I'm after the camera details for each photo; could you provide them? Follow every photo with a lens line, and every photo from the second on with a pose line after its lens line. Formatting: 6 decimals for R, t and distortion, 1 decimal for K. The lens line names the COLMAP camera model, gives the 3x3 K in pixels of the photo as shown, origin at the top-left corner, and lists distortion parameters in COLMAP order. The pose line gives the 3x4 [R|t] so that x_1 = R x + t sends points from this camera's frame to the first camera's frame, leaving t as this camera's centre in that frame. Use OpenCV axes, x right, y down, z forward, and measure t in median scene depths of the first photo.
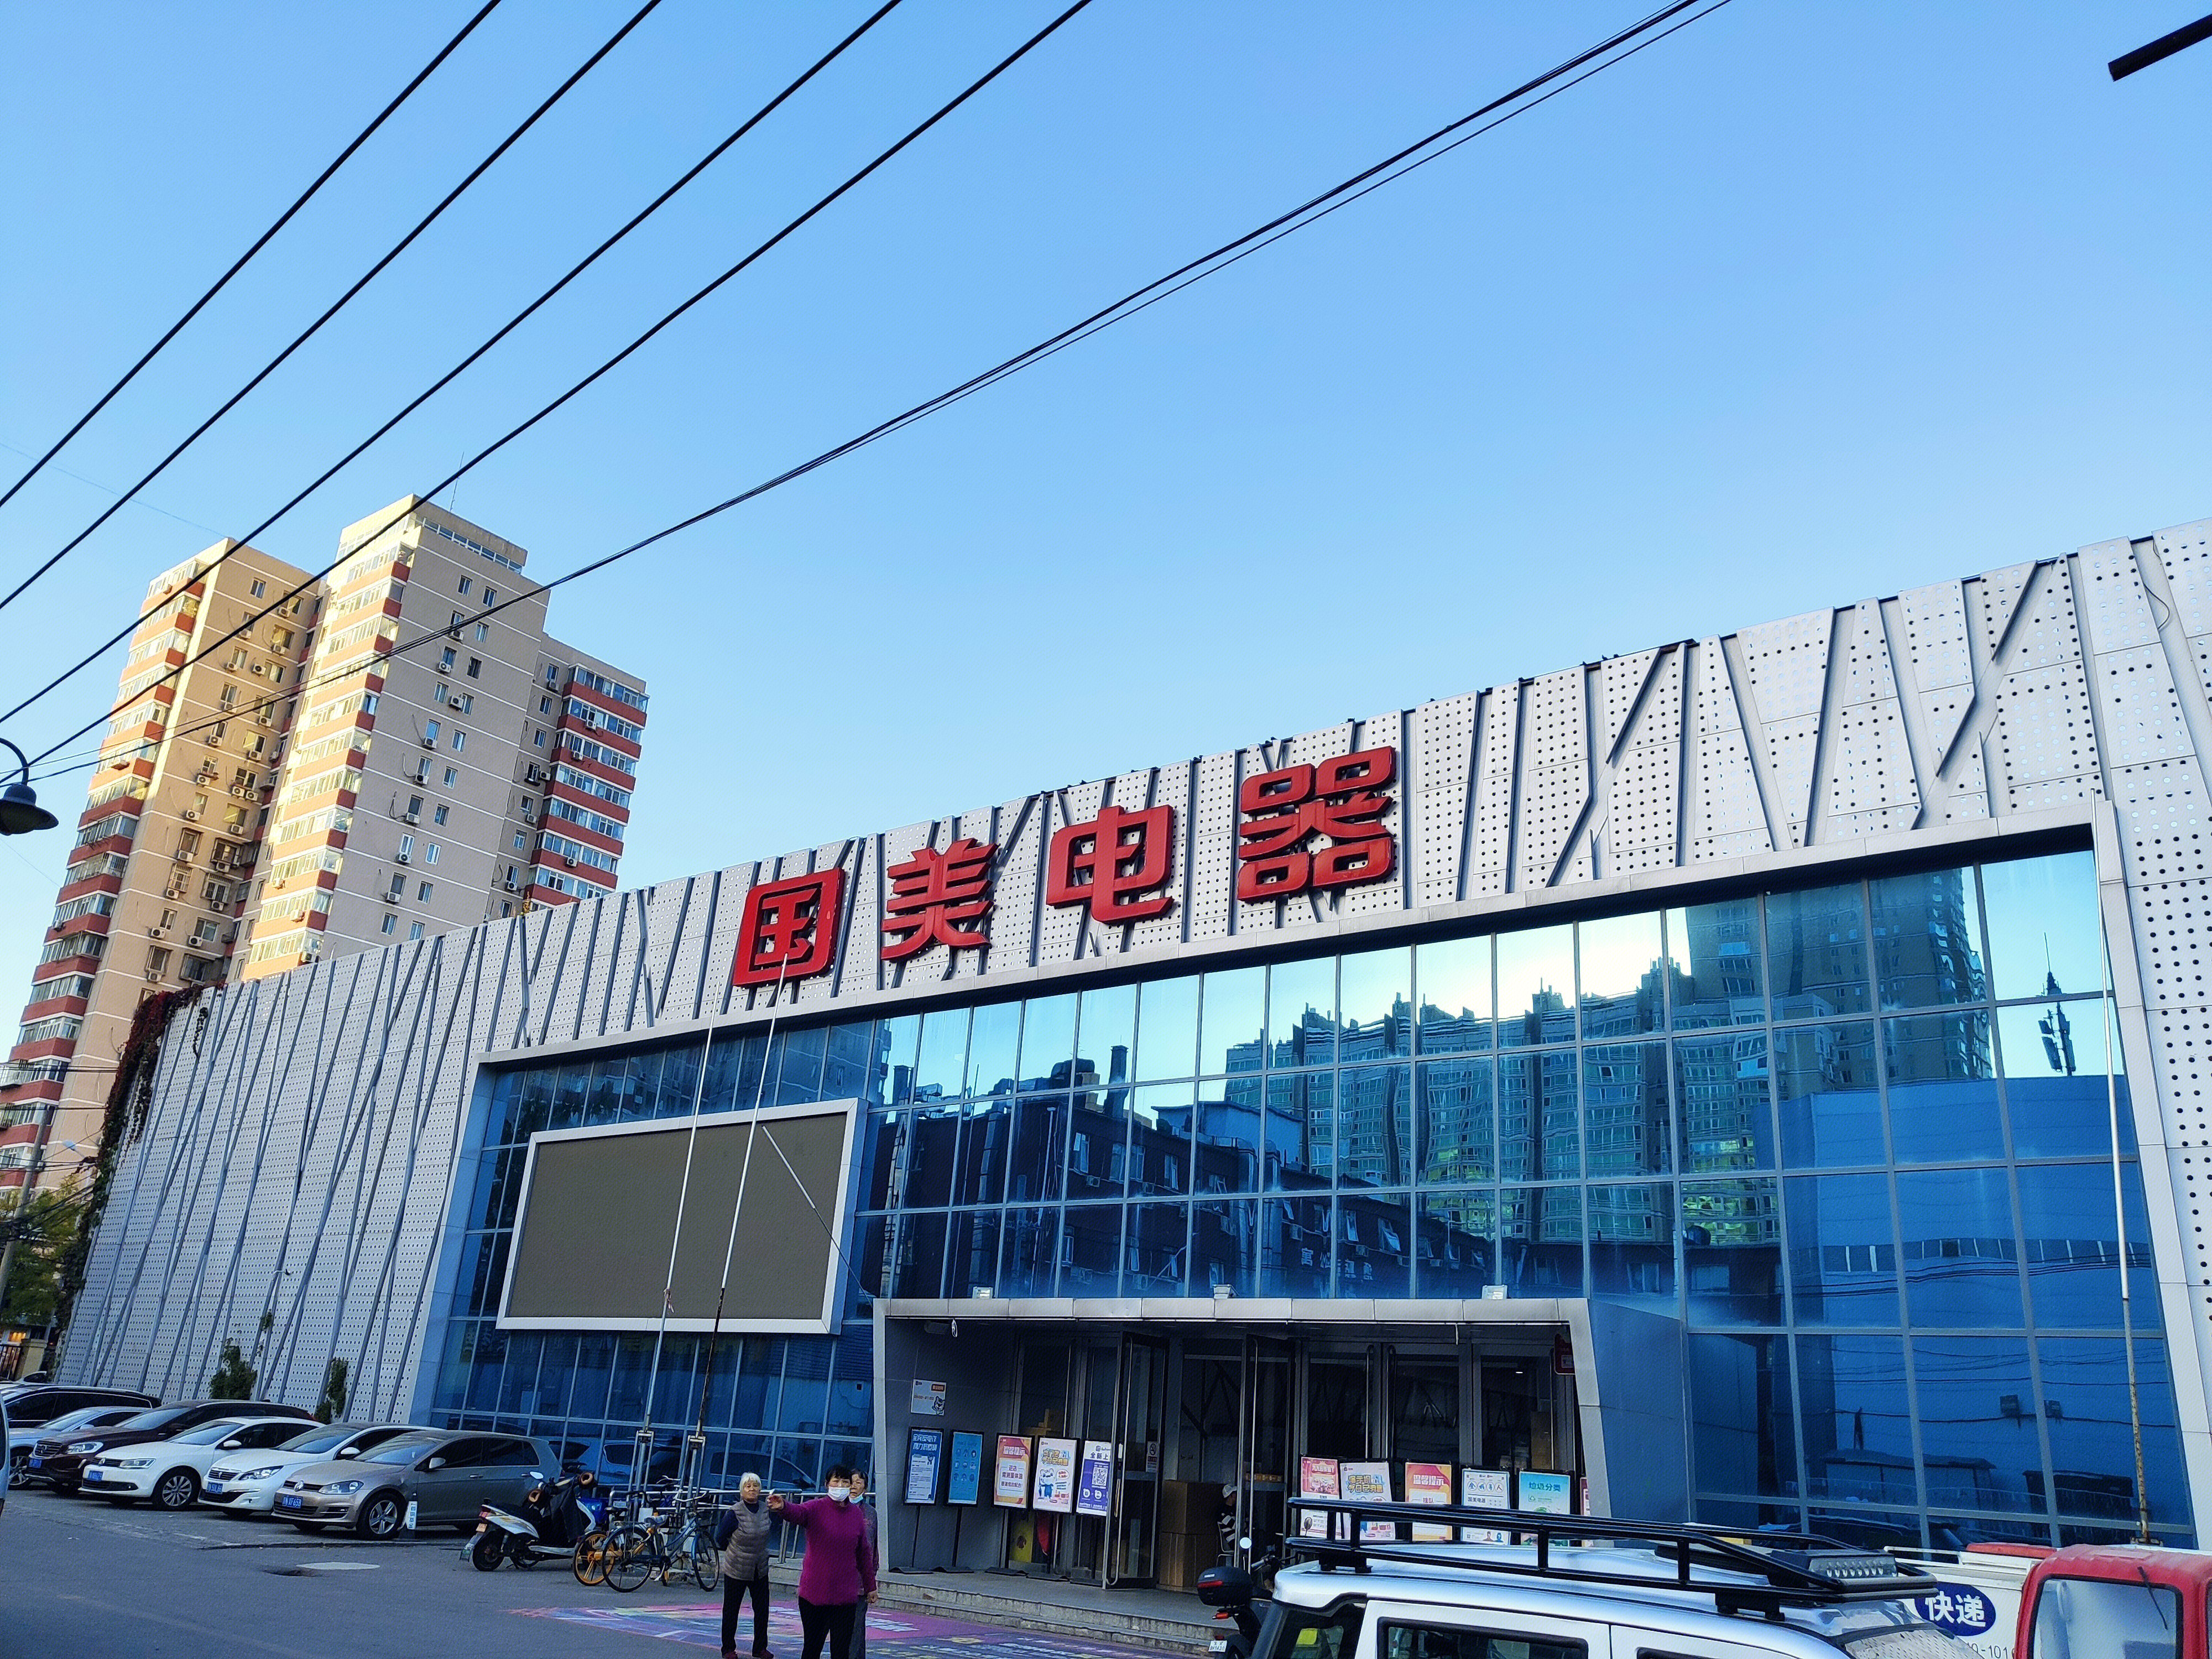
lens RADIAL K [[1662.1, 0, 1106.0], [0, 1662.1, 829.5], [0, 0, 1]] dist [0.042963, -0.121242]
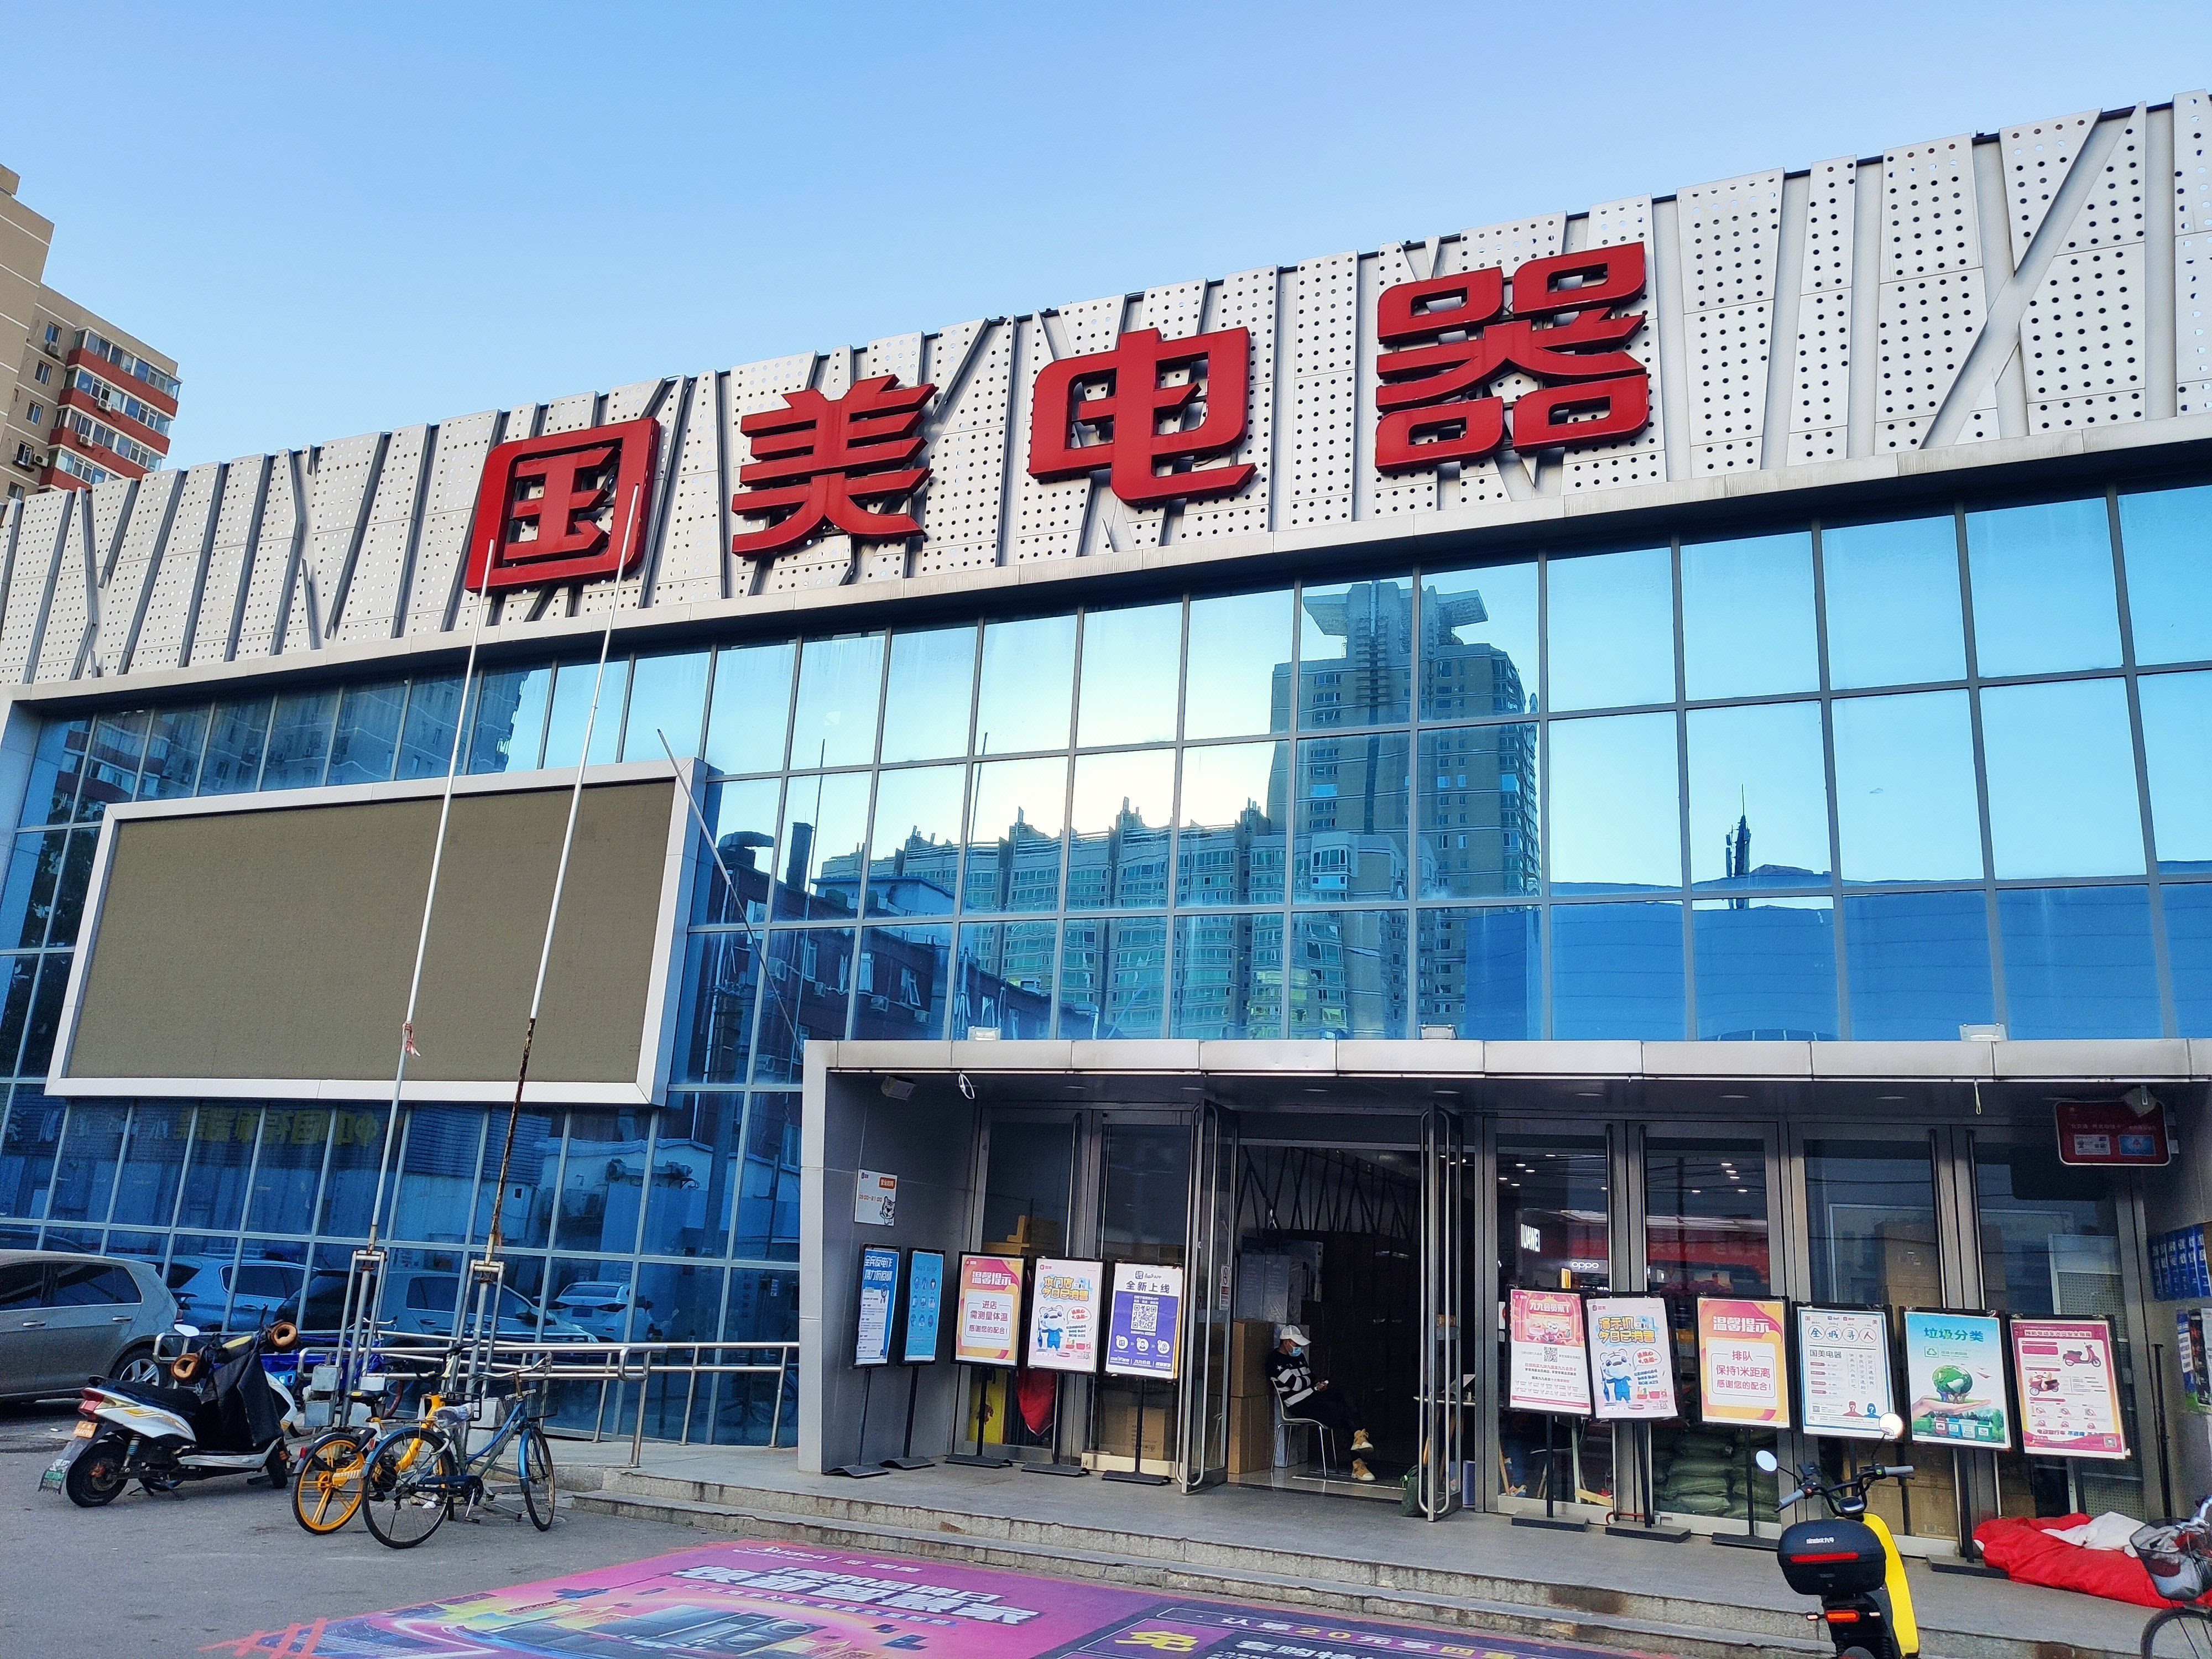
lens RADIAL K [[1678.0, 0, 1103.6], [0, 1678.0, 847.7], [0, 0, 1]] dist [0.016484, -0.028926]
pose [[0.966428, 0.057222, 0.250485, -0.158107], [-0.086673, 0.990348, 0.108162, 0.112723], [-0.241878, -0.126241, 0.962059, 0.326312]]
